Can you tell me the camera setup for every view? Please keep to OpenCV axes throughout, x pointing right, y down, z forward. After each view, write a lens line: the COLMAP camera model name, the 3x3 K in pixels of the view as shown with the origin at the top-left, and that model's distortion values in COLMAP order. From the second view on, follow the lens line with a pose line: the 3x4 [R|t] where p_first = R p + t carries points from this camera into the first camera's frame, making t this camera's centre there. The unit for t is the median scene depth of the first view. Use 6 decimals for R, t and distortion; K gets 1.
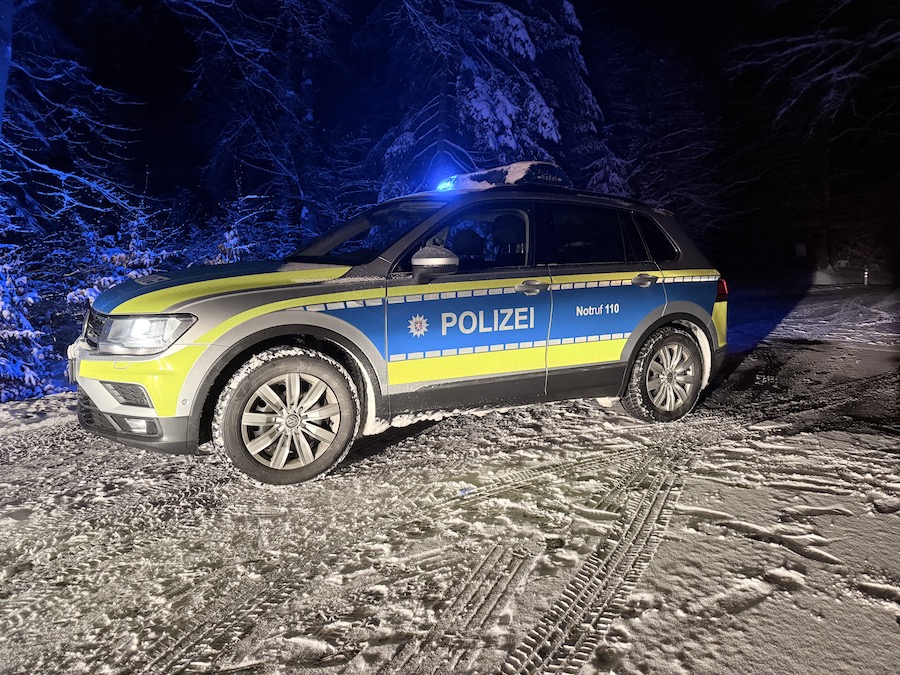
lens RADIAL K [[639.9, 0, 449.4], [0, 639.9, 338.6], [0, 0, 1]] dist [-0.000819, -0.006455]
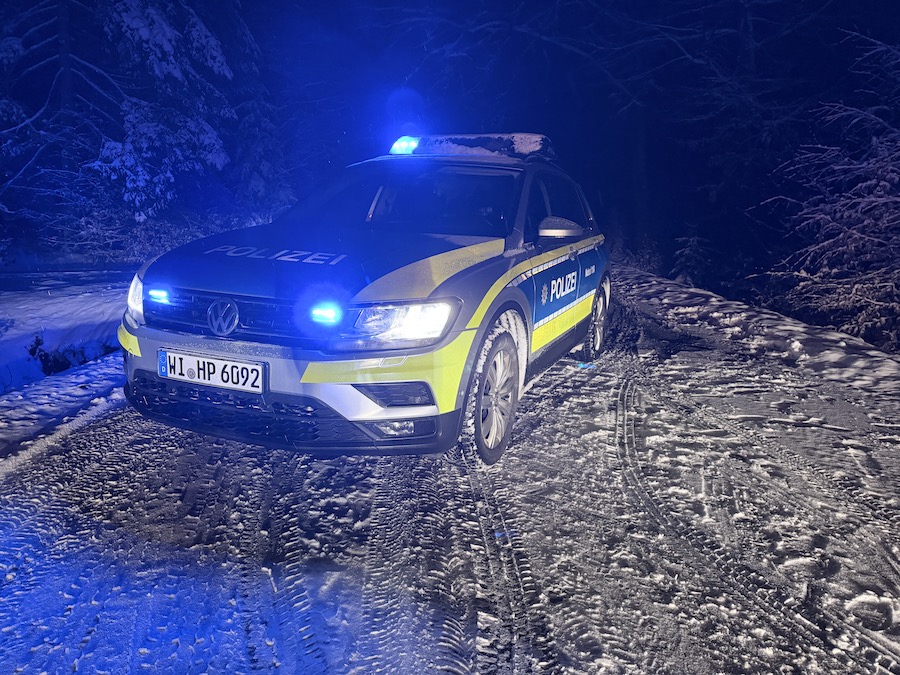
lens RADIAL K [[639.9, 0, 450.8], [0, 639.9, 336.8], [0, 0, 1]] dist [-0.000819, -0.006455]
pose [[0.804121, -0.093249, 0.587106, -0.152235], [0.044814, 0.994319, 0.096547, -0.011149], [-0.592774, -0.051325, 0.803732, 0.044963]]
